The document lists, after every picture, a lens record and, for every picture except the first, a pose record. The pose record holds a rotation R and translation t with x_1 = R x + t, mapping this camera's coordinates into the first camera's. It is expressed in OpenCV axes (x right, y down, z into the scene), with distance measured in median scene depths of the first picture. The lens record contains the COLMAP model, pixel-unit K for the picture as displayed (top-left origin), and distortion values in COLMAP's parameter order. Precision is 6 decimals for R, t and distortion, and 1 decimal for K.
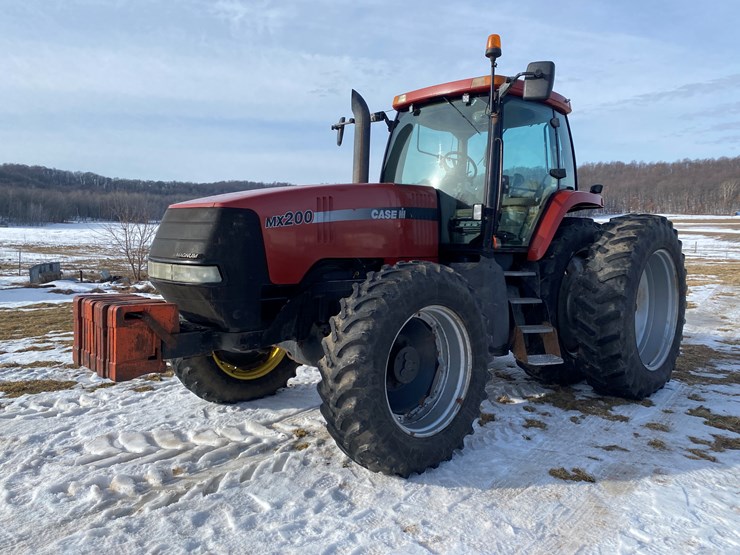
lens RADIAL K [[559.2, 0, 370.0], [0, 559.2, 277.5], [0, 0, 1]] dist [0.057859, -0.070665]
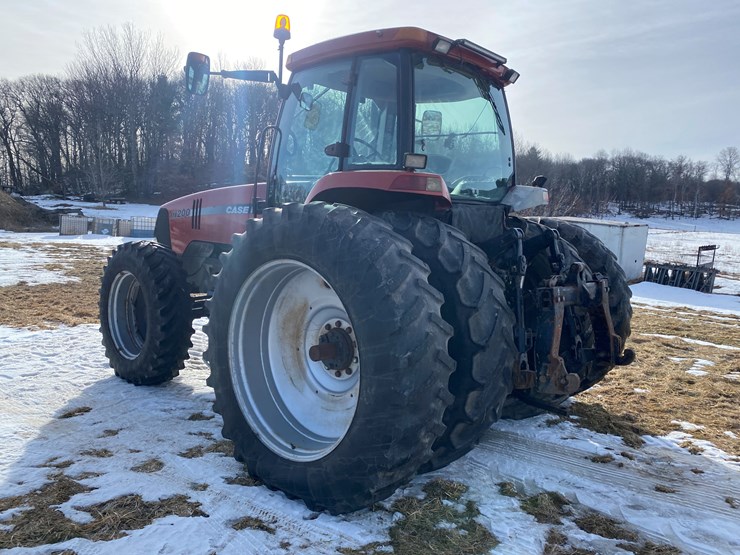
lens RADIAL K [[556.8, 0, 378.1], [0, 556.8, 280.3], [0, 0, 1]] dist [0.040696, -0.037463]
pose [[0.074713, 0.099953, -0.992183, 1.154757], [-0.114924, 0.989197, 0.090998, -0.095869], [0.990561, 0.107227, 0.085392, 1.090540]]
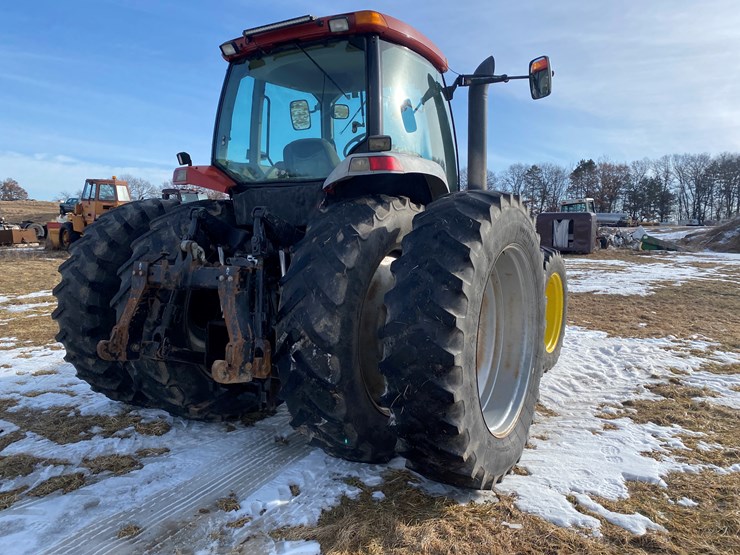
lens RADIAL K [[556.0, 0, 377.6], [0, 556.0, 273.5], [0, 0, 1]] dist [0.050687, -0.047681]
pose [[-0.964406, 0.003185, -0.264407, 0.413634], [-0.038783, 0.987411, 0.153350, -0.152364], [0.261567, 0.158146, -0.952141, 2.082254]]
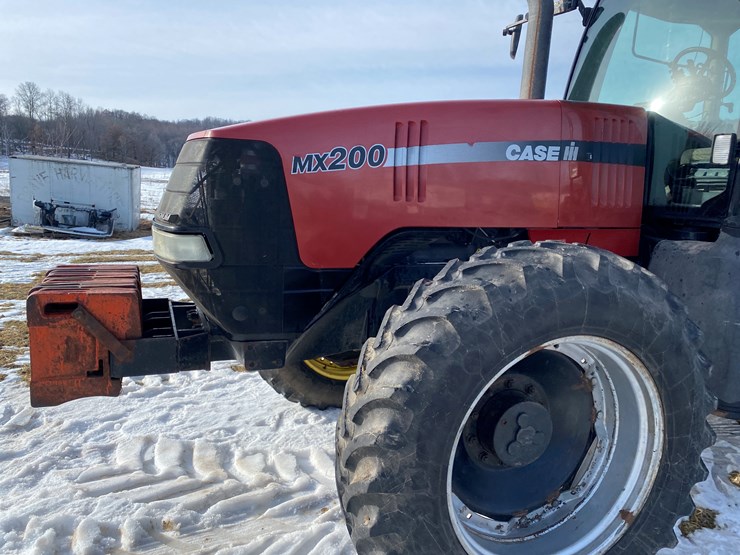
lens RADIAL K [[565.1, 0, 368.4], [0, 565.1, 283.0], [0, 0, 1]] dist [0.016385, -0.008700]
pose [[0.920650, 0.082376, -0.381598, 0.093220], [-0.046550, 0.993674, 0.102198, -0.027520], [0.387603, -0.076325, 0.918661, 0.338379]]
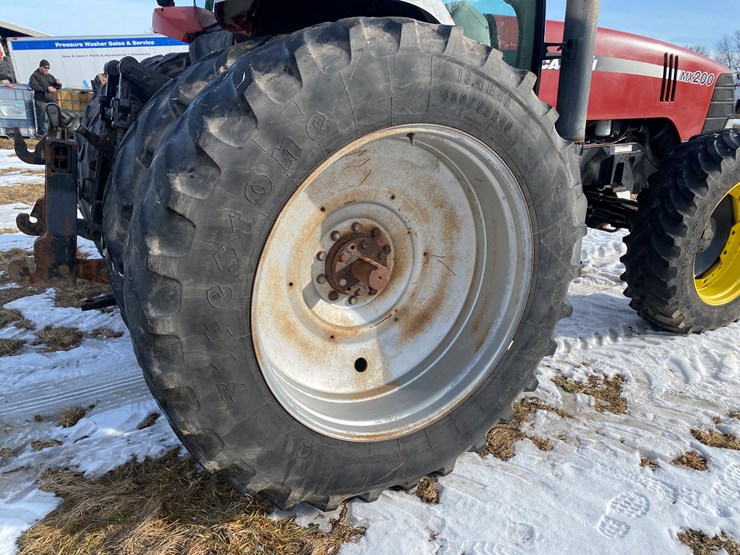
lens RADIAL K [[557.5, 0, 364.4], [0, 557.5, 284.3], [0, 0, 1]] dist [0.024150, -0.020223]
pose [[-0.964172, -0.116760, 0.238201, 0.028506], [-0.011093, 0.914888, 0.403555, -0.141456], [-0.265046, 0.386454, -0.883405, 1.852731]]
